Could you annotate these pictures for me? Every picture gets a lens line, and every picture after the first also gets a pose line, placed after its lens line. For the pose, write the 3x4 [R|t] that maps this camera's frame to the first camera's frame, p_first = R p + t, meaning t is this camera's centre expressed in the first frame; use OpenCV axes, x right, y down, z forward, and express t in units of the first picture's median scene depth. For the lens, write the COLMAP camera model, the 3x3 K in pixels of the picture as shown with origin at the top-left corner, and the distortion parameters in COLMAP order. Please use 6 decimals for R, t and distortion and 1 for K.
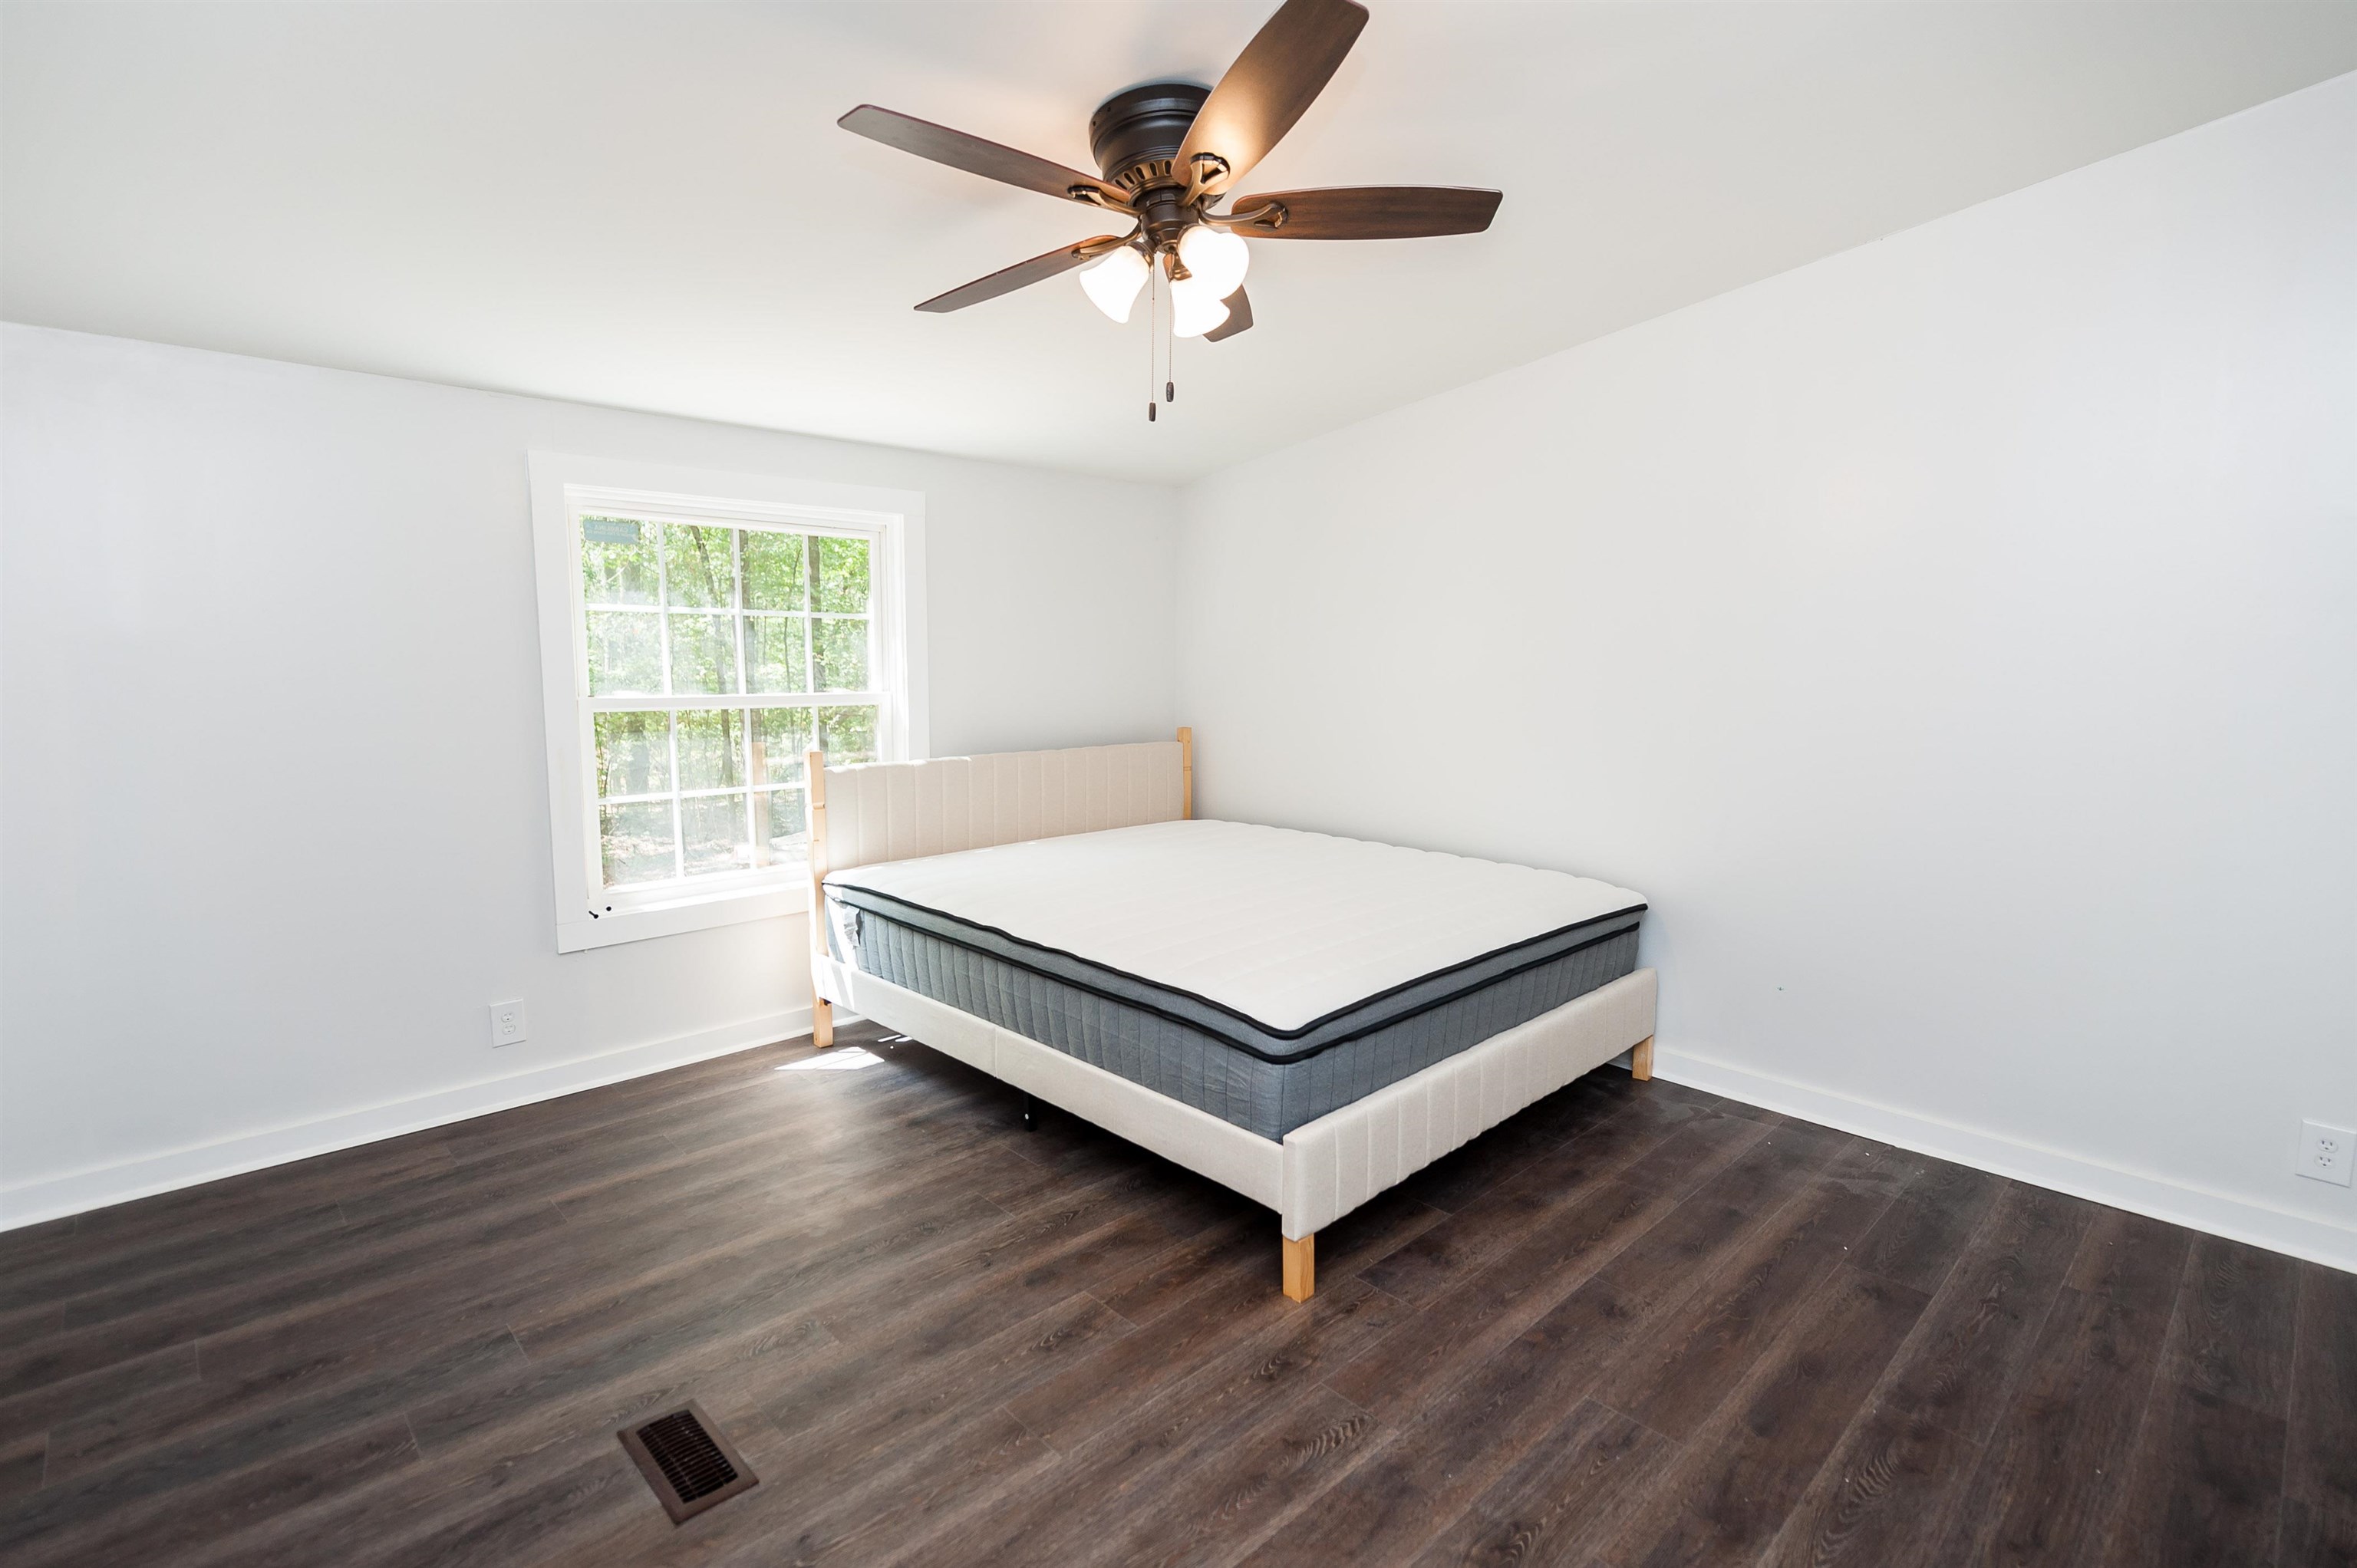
lens RADIAL K [[1101.5, 0, 1189.4], [0, 1101.5, 789.4], [0, 0, 1]] dist [0.018336, -0.008232]
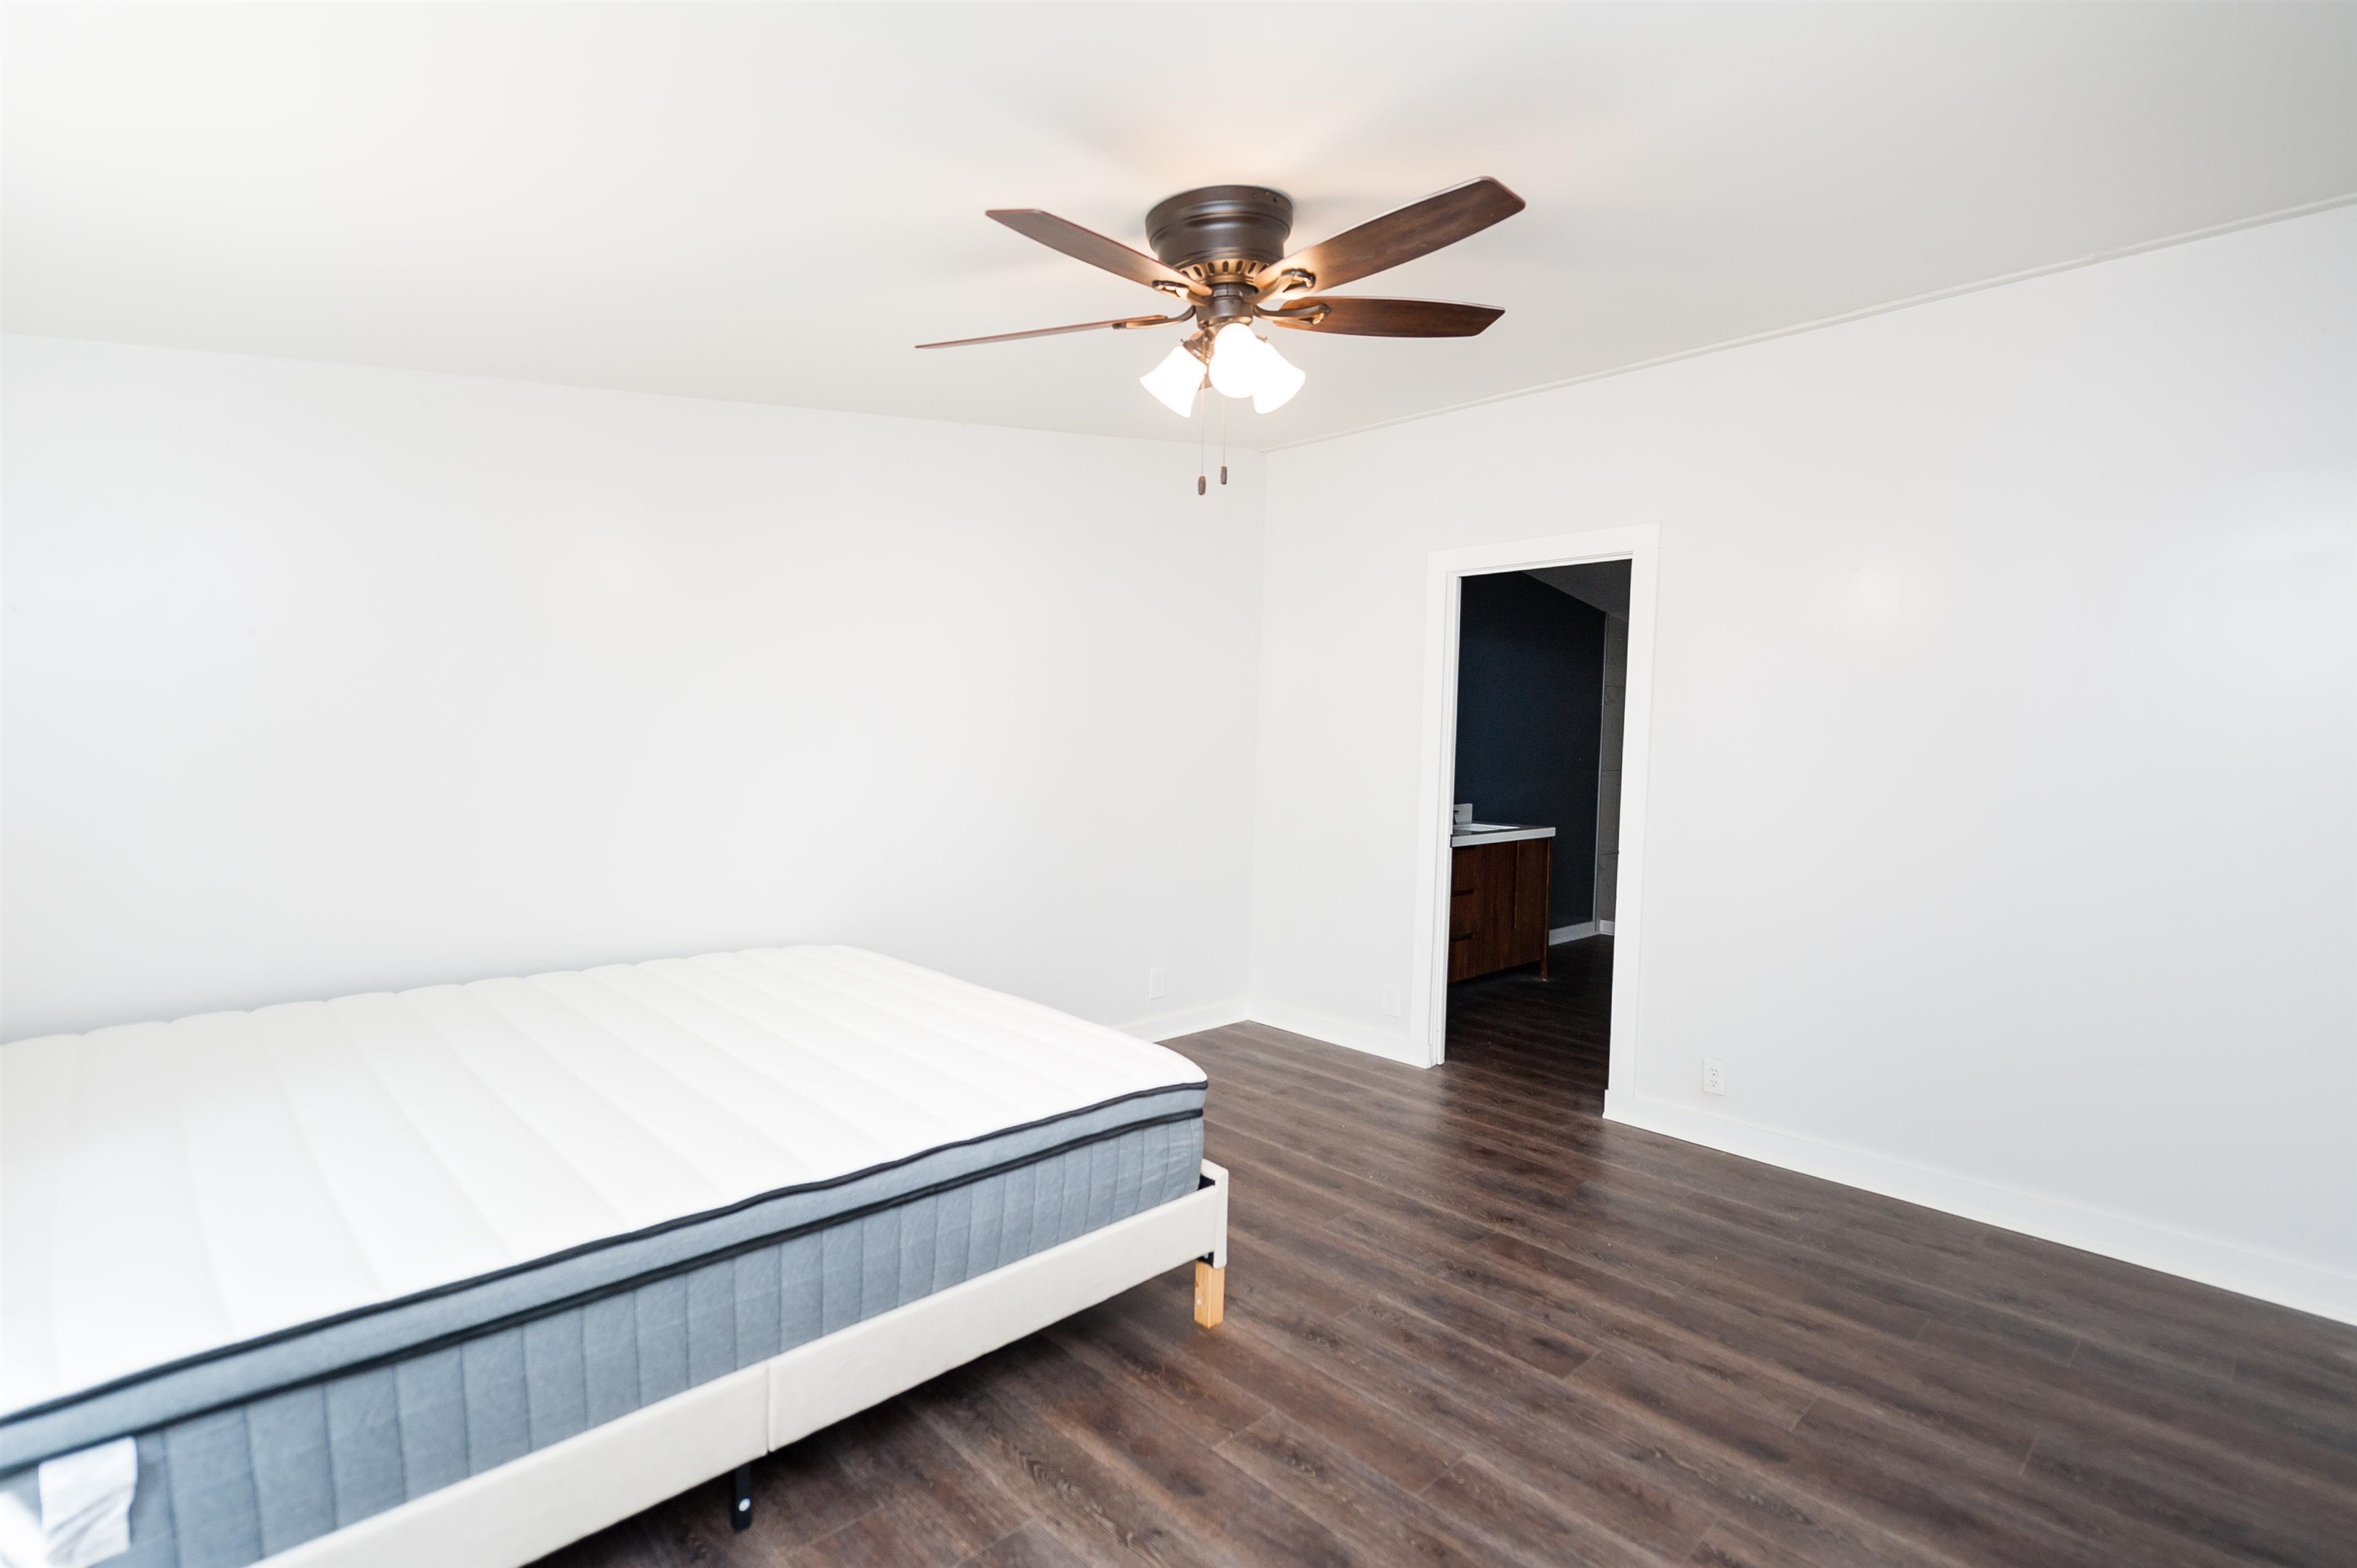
lens RADIAL K [[1097.1, 0, 1188.8], [0, 1097.1, 789.4], [0, 0, 1]] dist [0.019629, -0.009275]
pose [[0.001960, -0.056332, 0.998410, -1.029035], [0.098941, 0.993524, 0.055862, -0.132254], [-0.995091, 0.098674, 0.007521, 1.042297]]
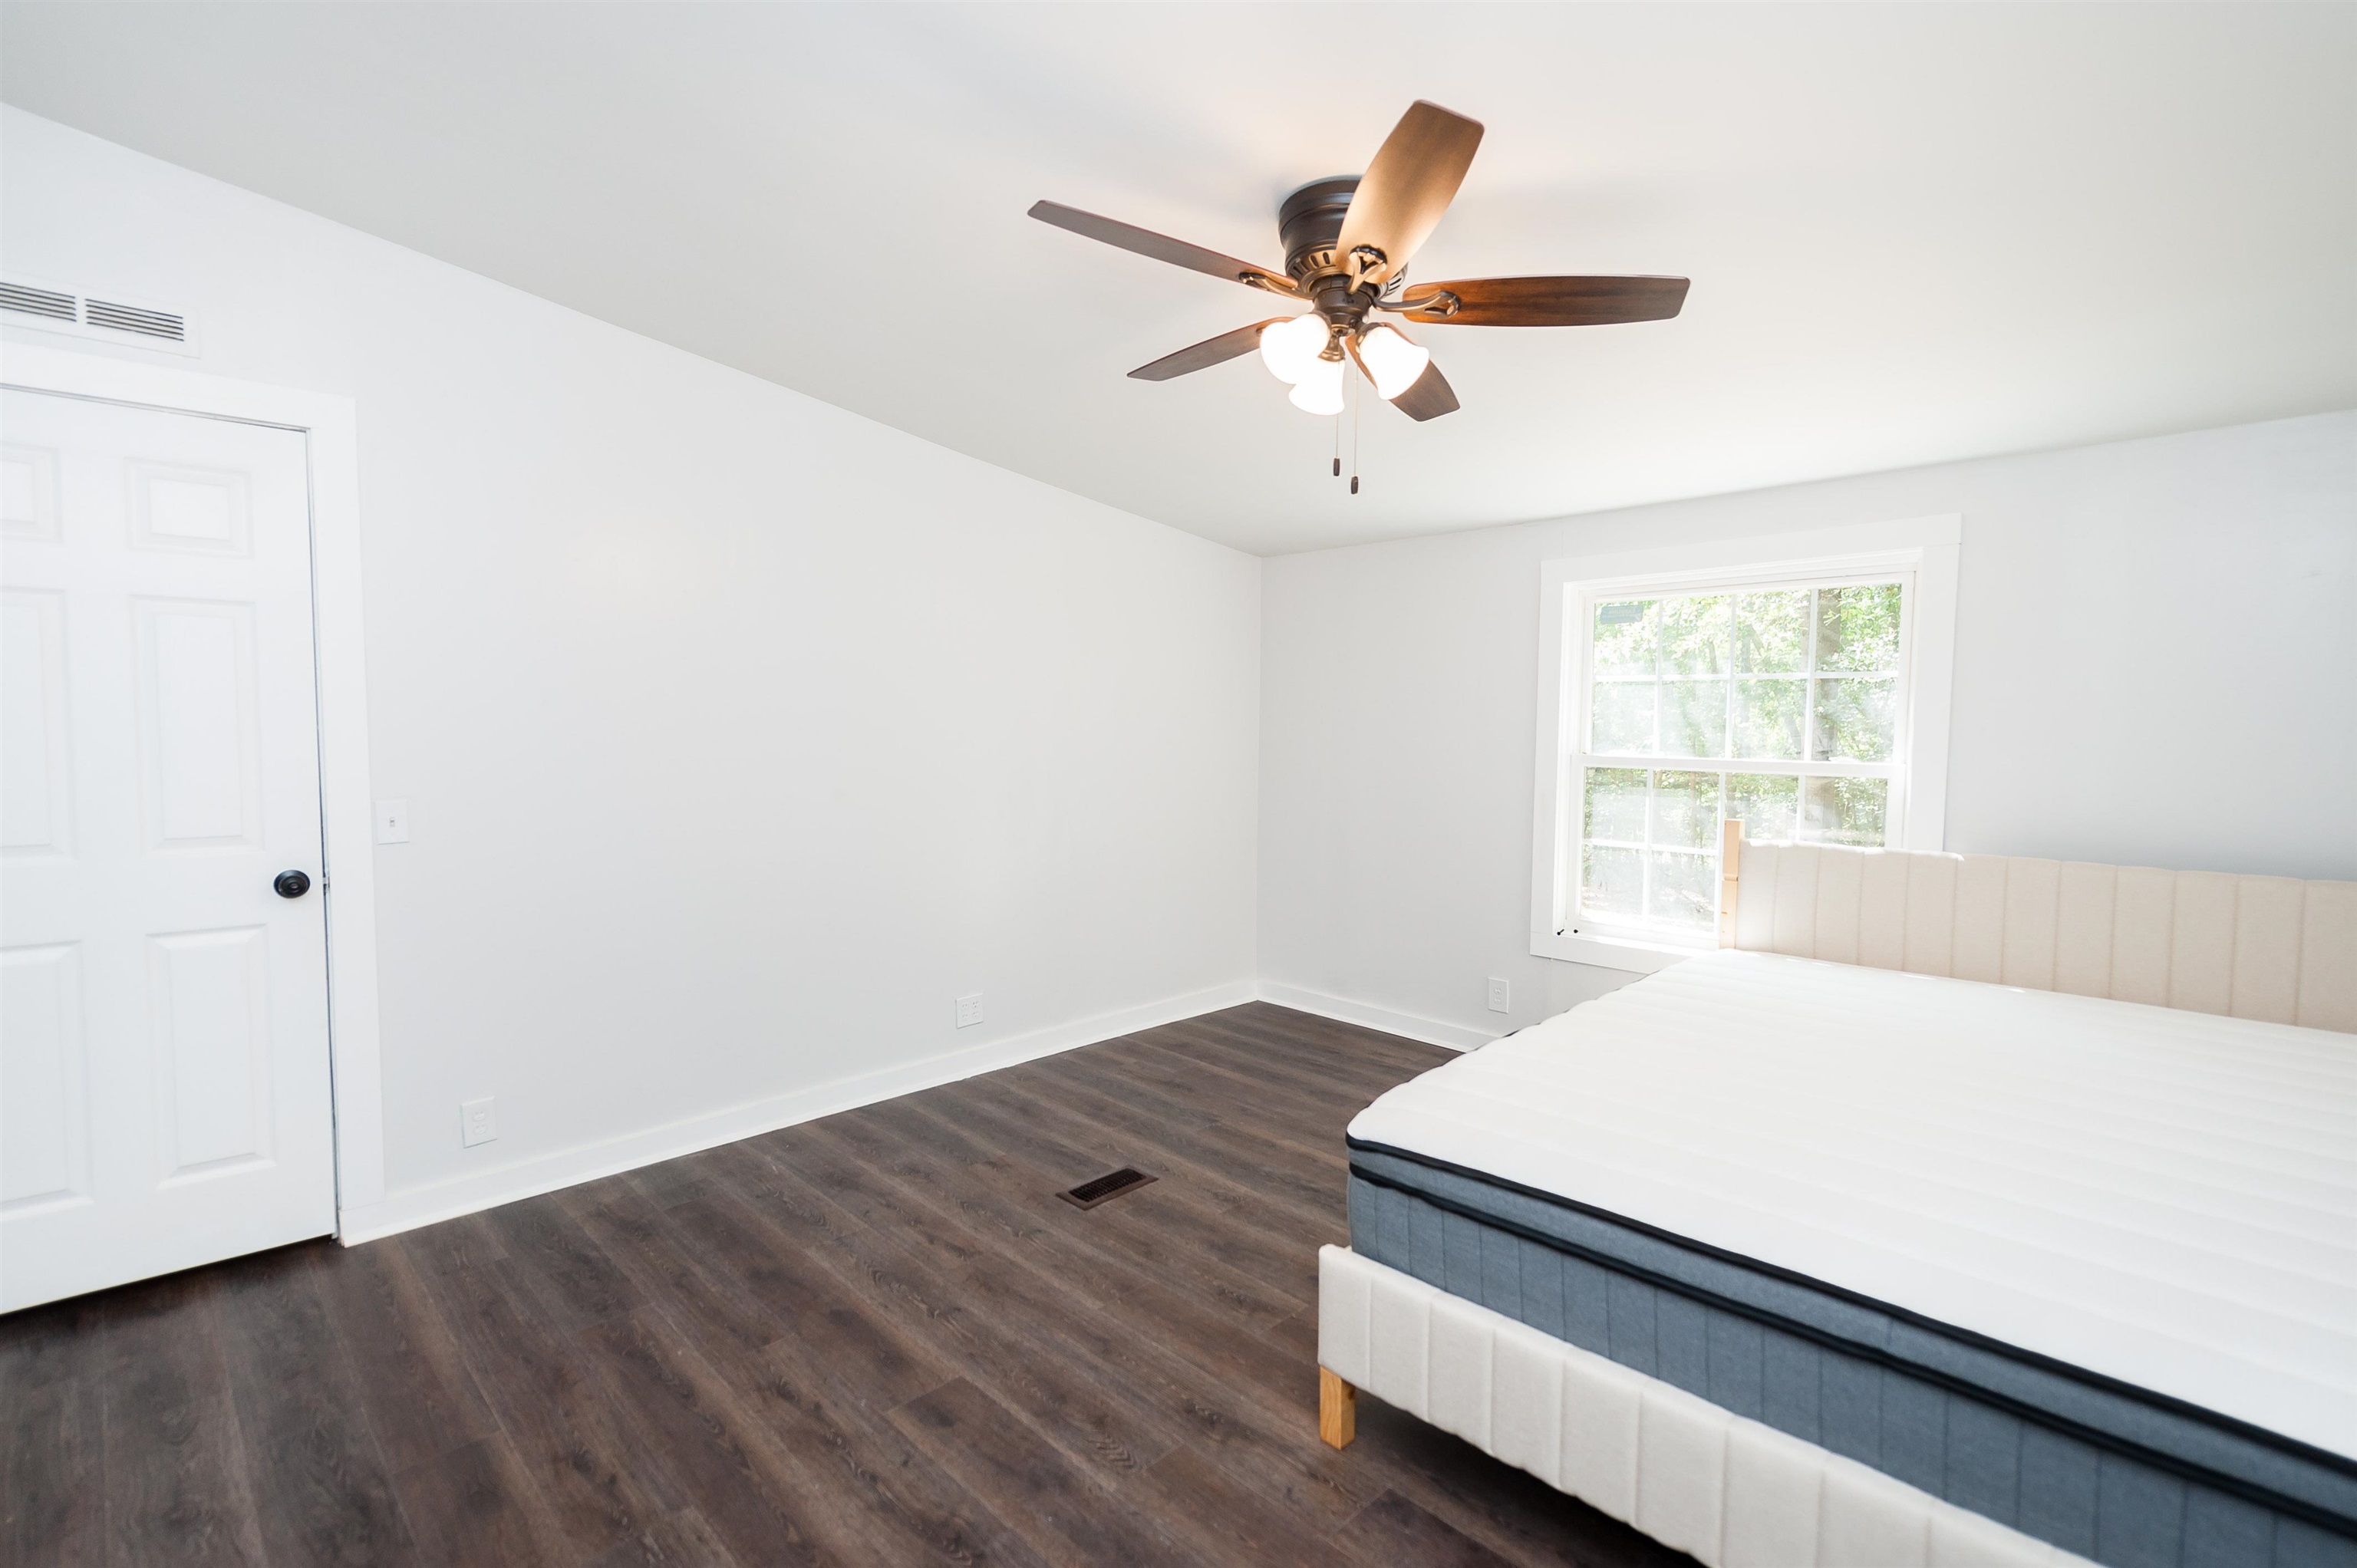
lens RADIAL K [[1101.5, 0, 1189.4], [0, 1101.5, 789.4], [0, 0, 1]] dist [0.018336, -0.008232]
pose [[0.013793, 0.065603, -0.997750, 1.027762], [-0.123572, 0.990308, 0.063405, -0.107288], [0.992240, 0.122420, 0.021766, 0.868220]]
